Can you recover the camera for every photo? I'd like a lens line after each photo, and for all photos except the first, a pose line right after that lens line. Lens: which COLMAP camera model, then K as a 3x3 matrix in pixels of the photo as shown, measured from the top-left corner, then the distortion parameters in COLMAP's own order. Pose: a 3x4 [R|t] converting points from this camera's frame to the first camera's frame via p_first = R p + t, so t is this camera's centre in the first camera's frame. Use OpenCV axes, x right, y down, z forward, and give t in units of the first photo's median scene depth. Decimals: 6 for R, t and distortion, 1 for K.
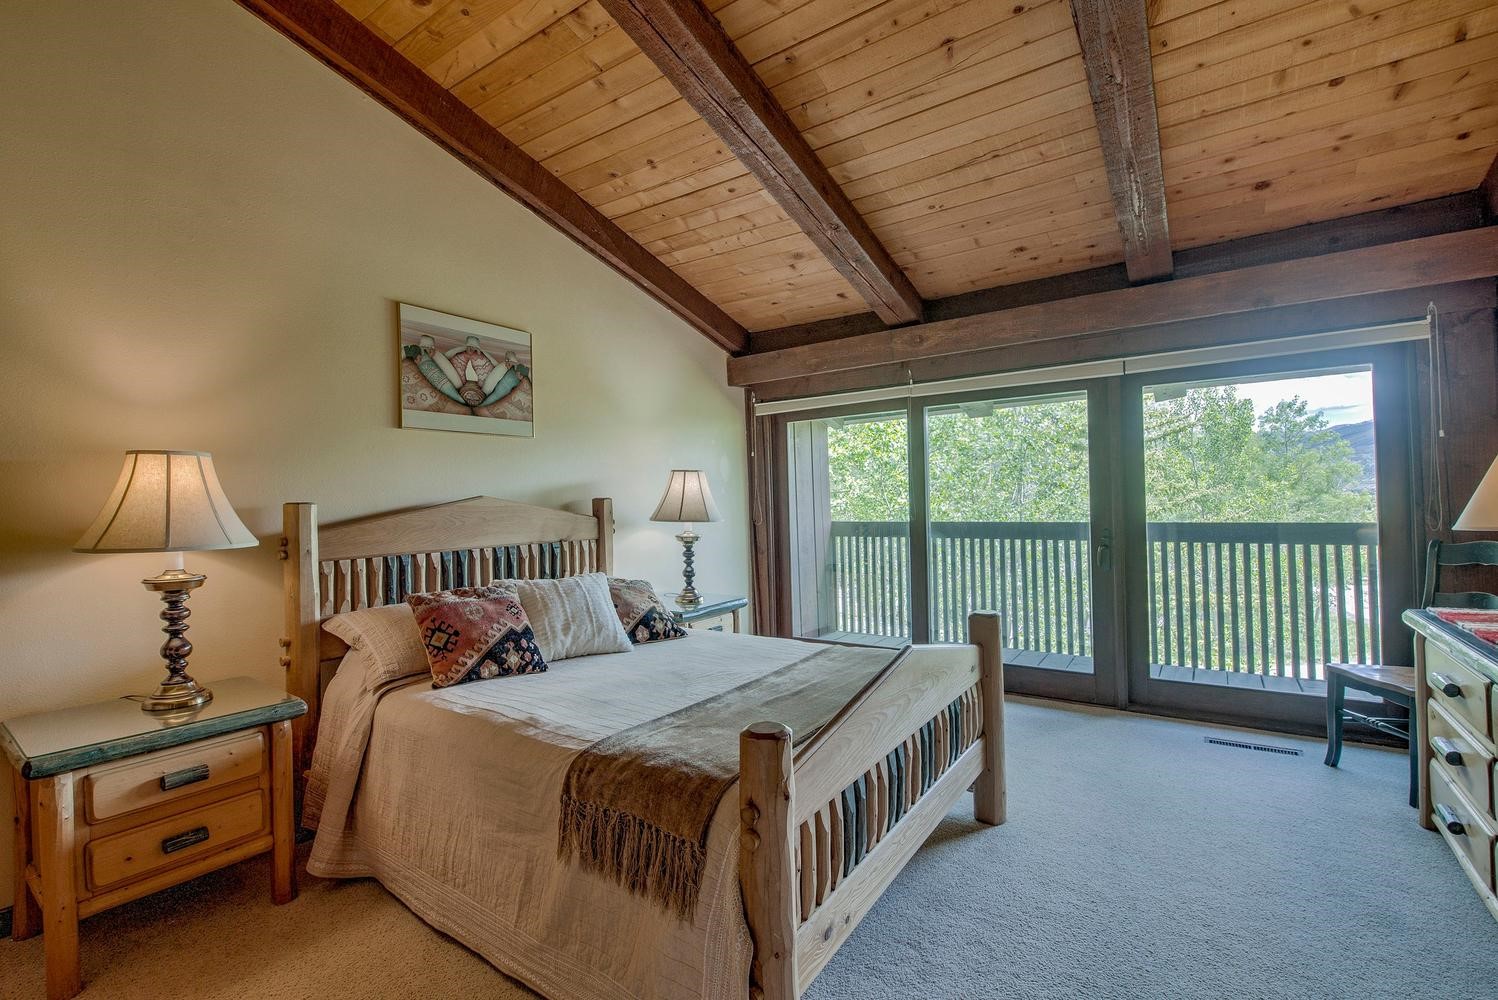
lens RADIAL K [[673.8, 0, 750.3], [0, 673.8, 501.8], [0, 0, 1]] dist [-0.004256, -0.001375]
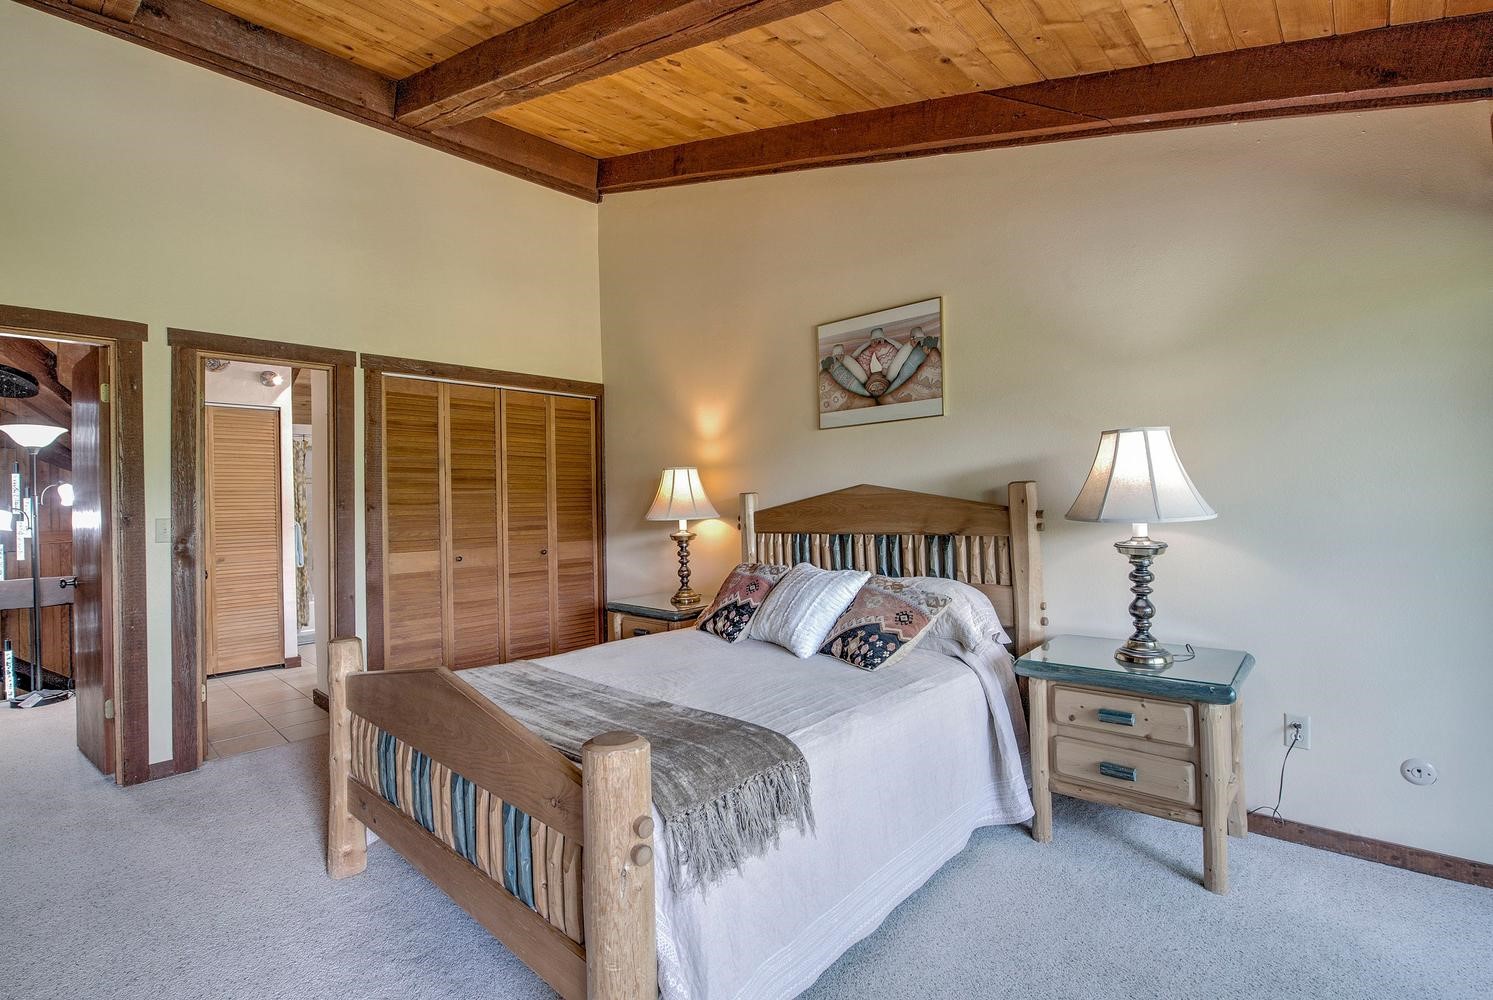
lens RADIAL K [[718.4, 0, 736.6], [0, 718.4, 489.1], [0, 0, 1]] dist [-0.000860, -0.000116]
pose [[-0.175434, 0.015455, -0.984370, 0.685364], [0.035482, 0.999326, 0.009366, -0.017472], [0.983852, -0.033284, -0.175864, 0.940470]]
